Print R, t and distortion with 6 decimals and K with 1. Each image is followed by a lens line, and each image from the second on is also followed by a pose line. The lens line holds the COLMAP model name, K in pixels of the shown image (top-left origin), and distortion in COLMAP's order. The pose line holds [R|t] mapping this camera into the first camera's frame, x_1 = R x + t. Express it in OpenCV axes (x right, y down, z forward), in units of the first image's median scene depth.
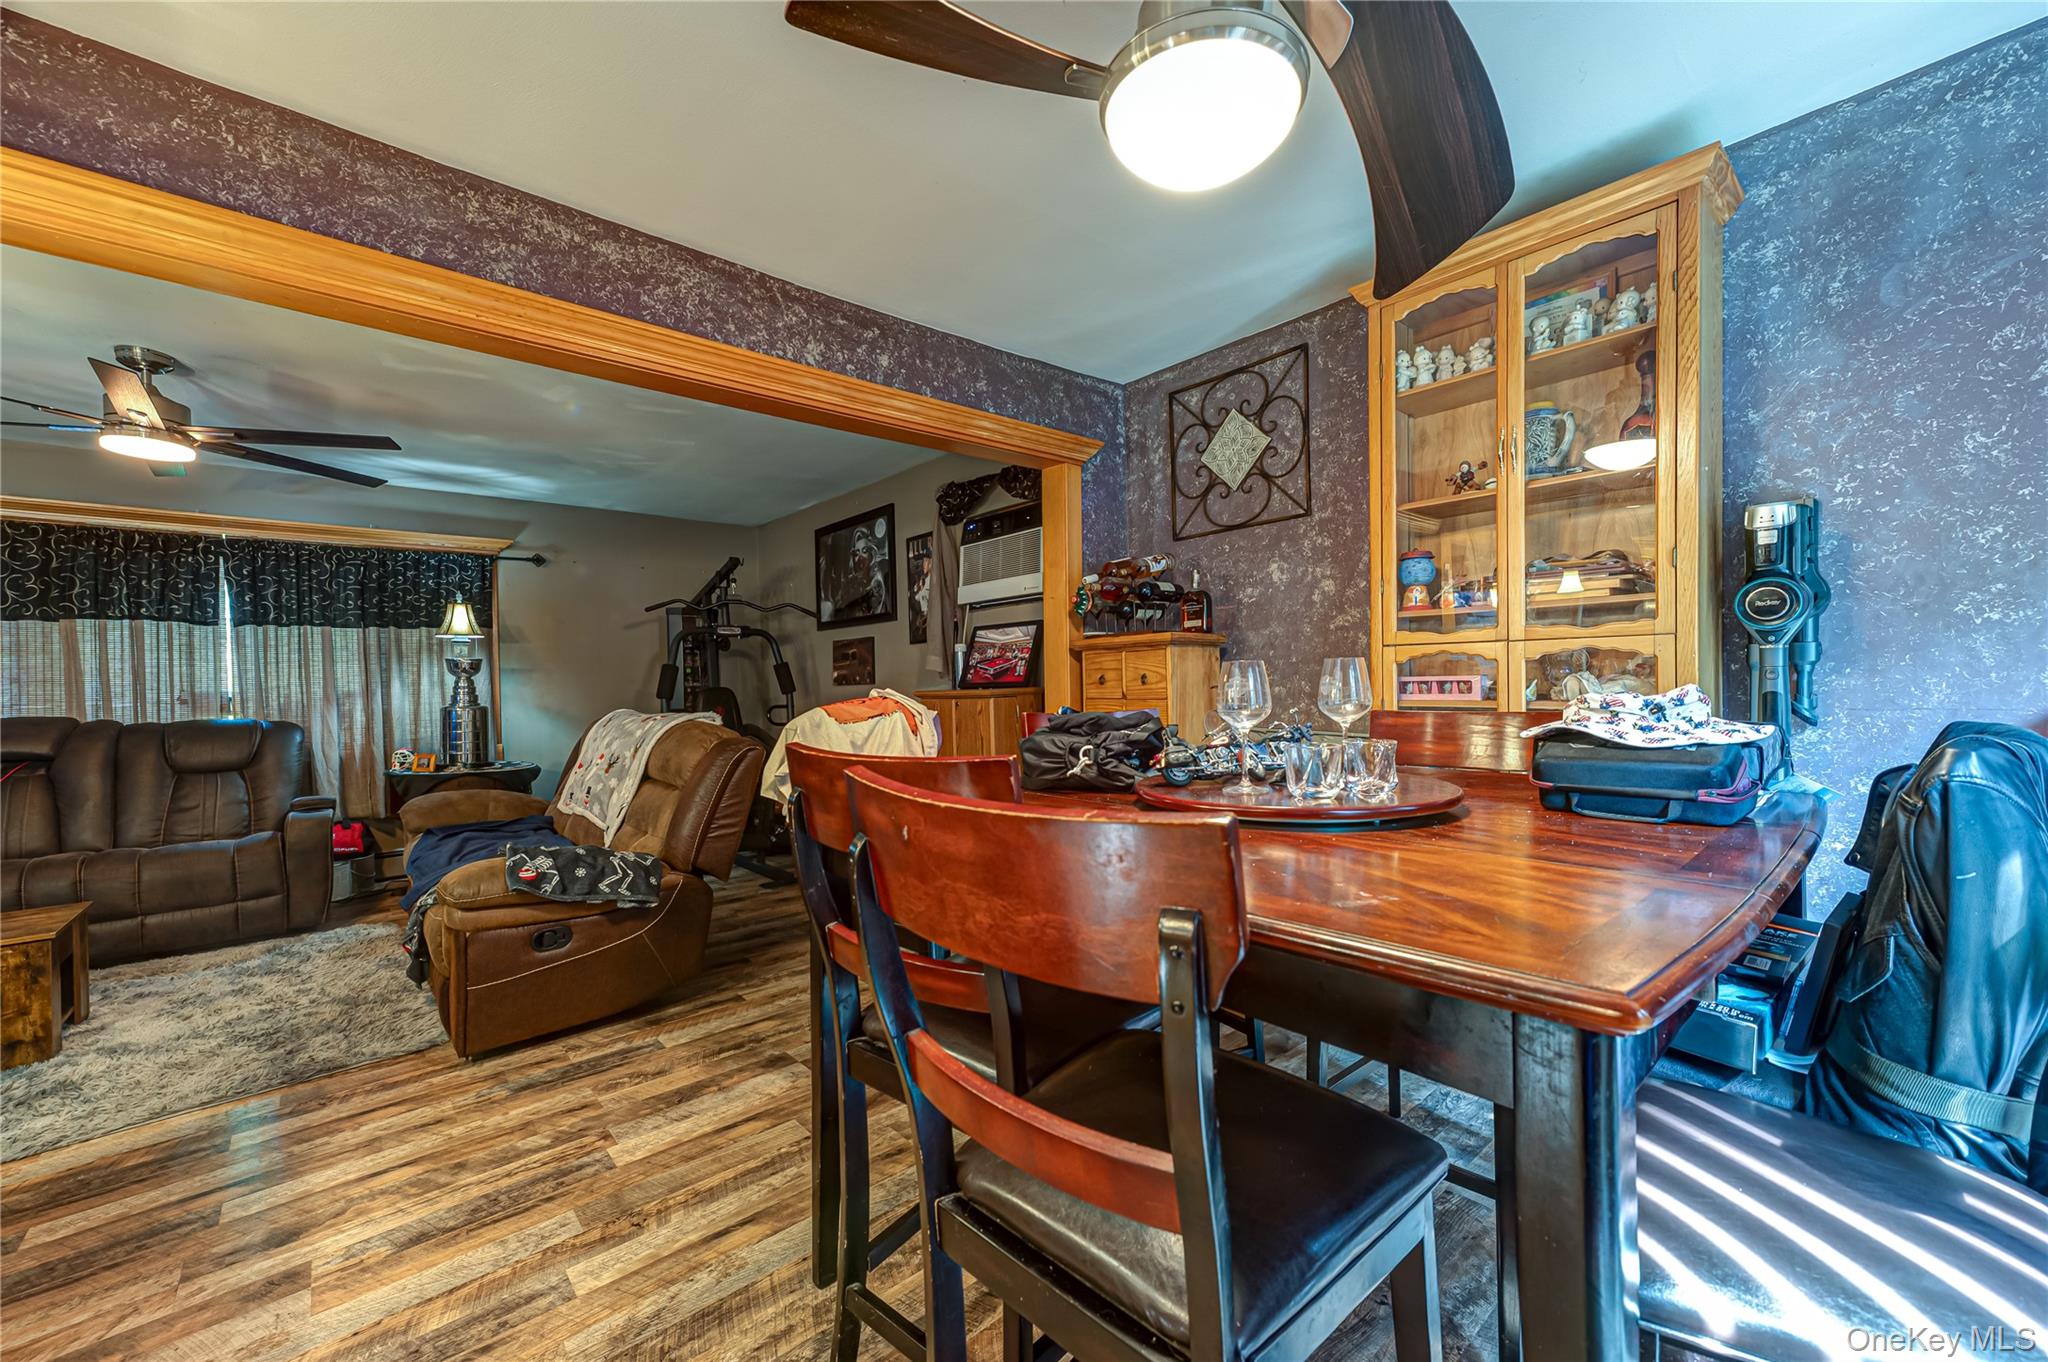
lens RADIAL K [[801.1, 0, 1022.1], [0, 801.1, 692.4], [0, 0, 1]] dist [0.010566, 0.001236]
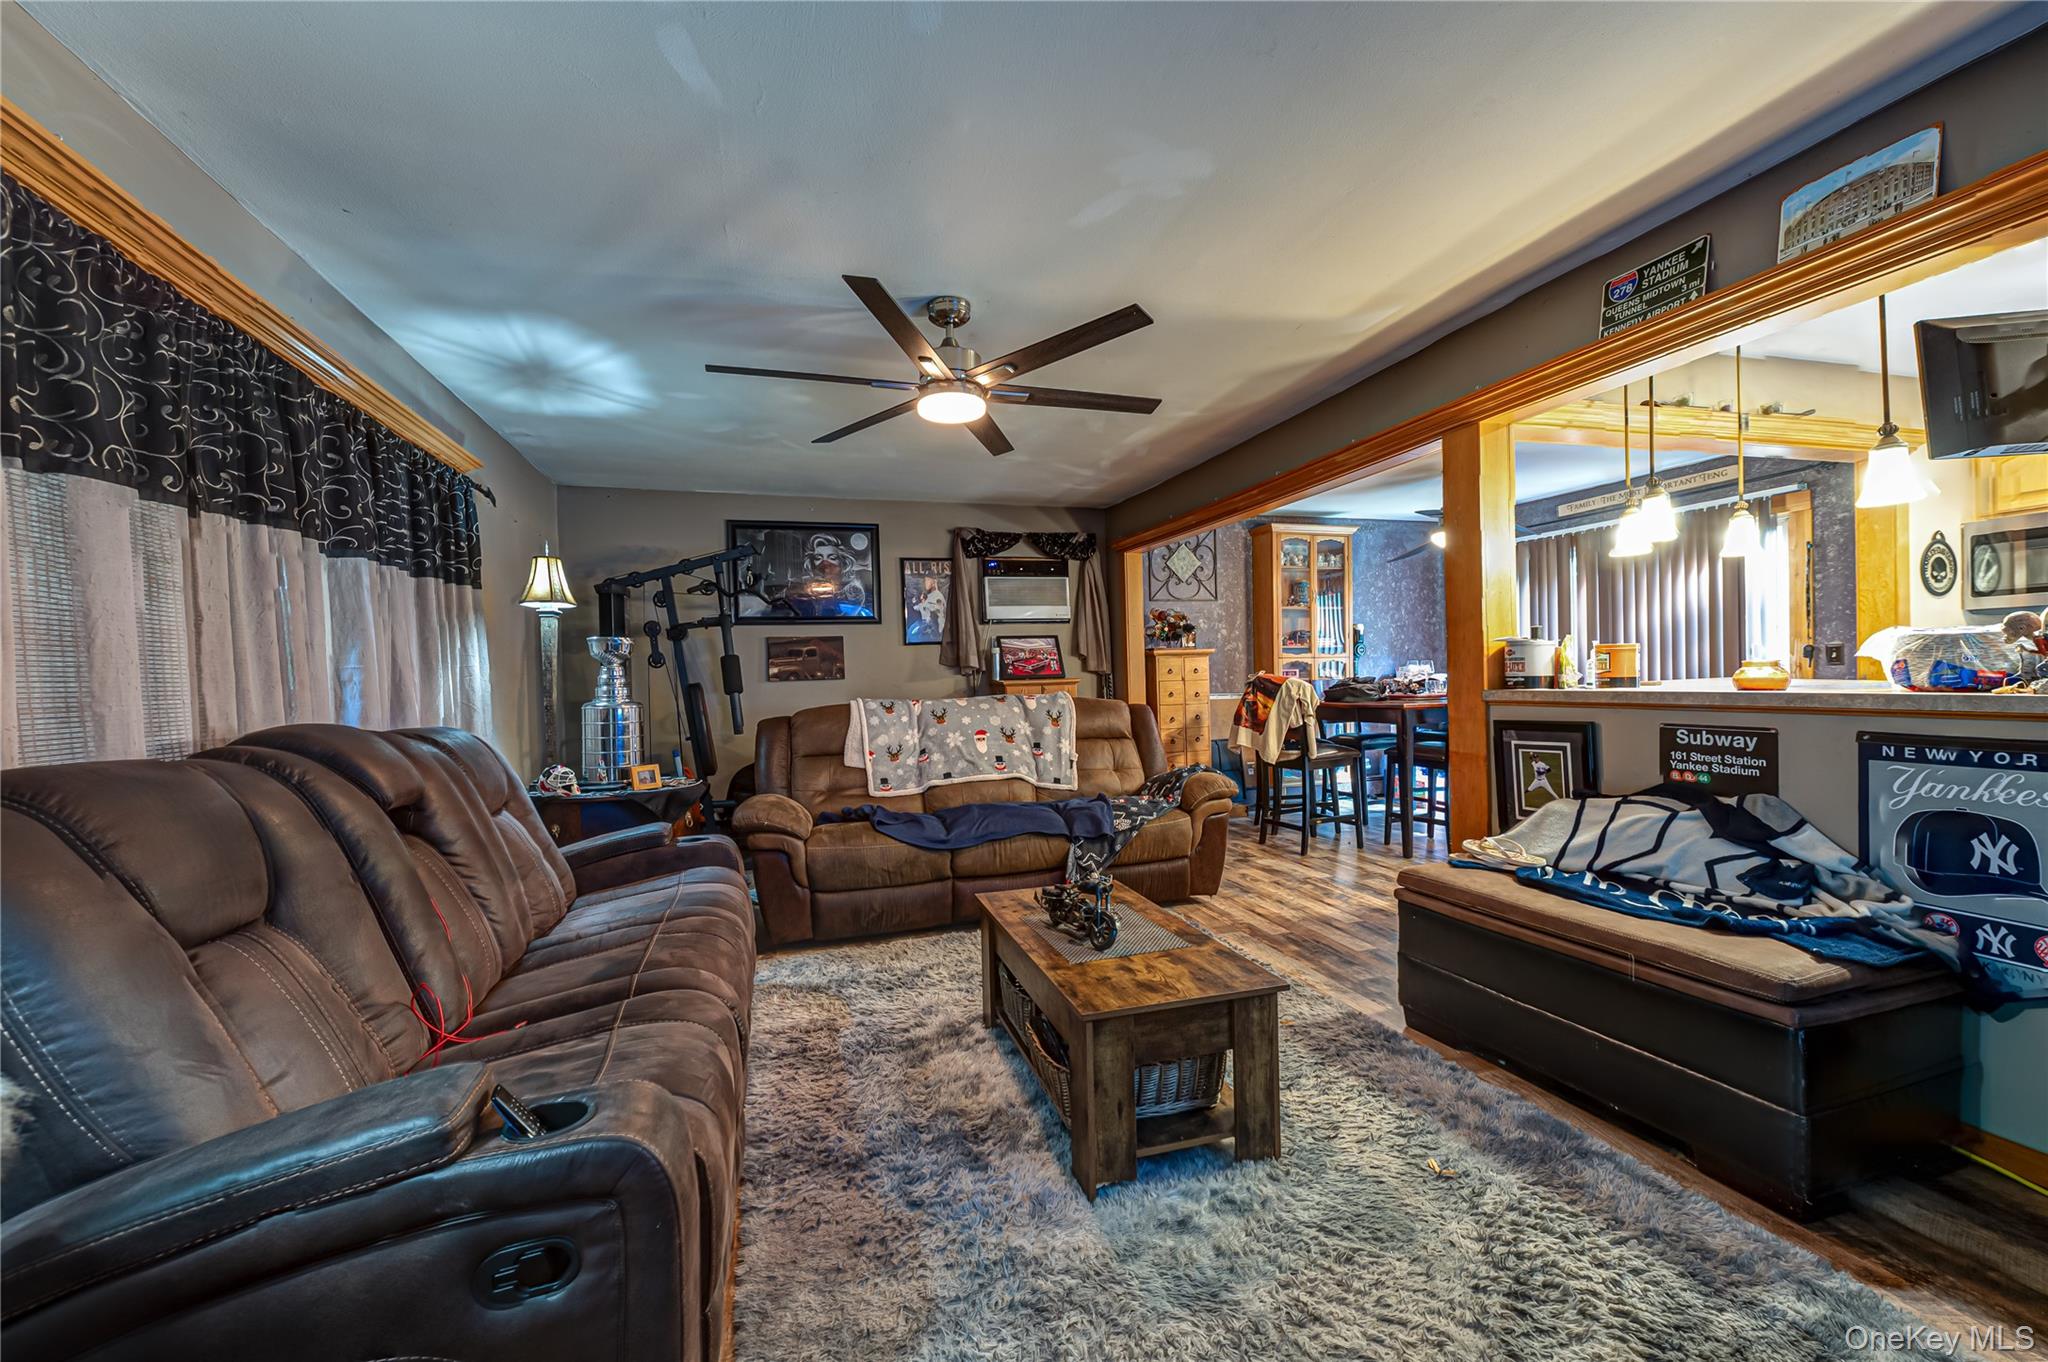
lens RADIAL K [[801.1, 0, 1021.5], [0, 801.1, 690.5], [0, 0, 1]] dist [0.010566, 0.001236]
pose [[0.402431, -0.006283, 0.915429, -1.513298], [0.029032, 0.999561, -0.005902, 0.026523], [-0.914990, 0.028952, 0.402437, 0.454729]]
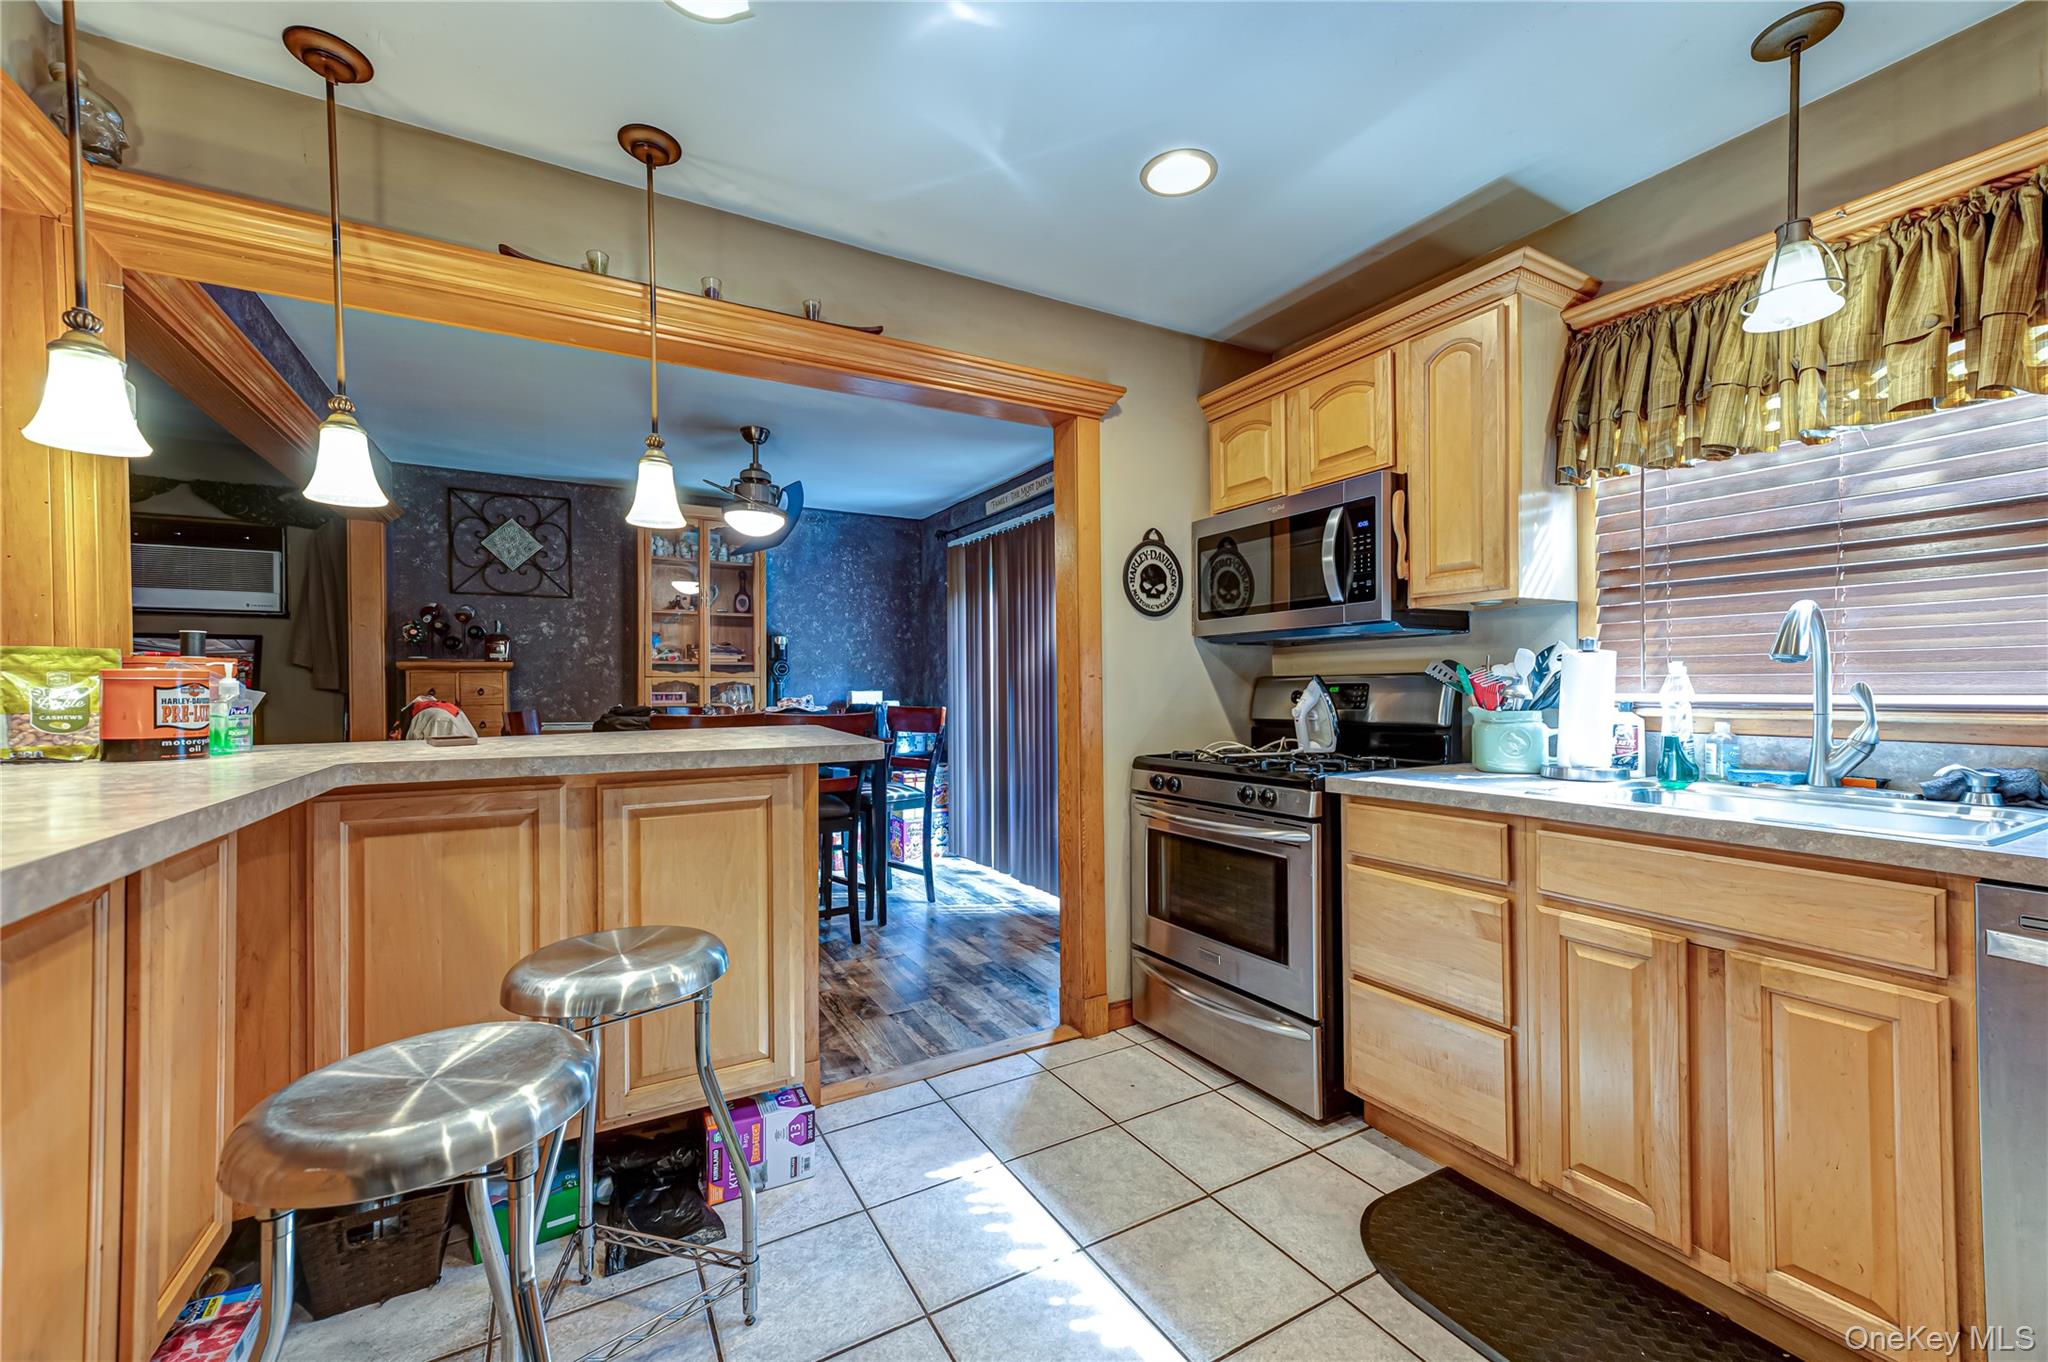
lens RADIAL K [[801.1, 0, 1017.7], [0, 801.1, 693.9], [0, 0, 1]] dist [0.010566, 0.001236]
pose [[0.197484, 0.011750, 0.980236, -0.875233], [0.013090, 0.999807, -0.014622, 0.017444], [-0.980219, 0.015719, 0.197293, -0.212804]]
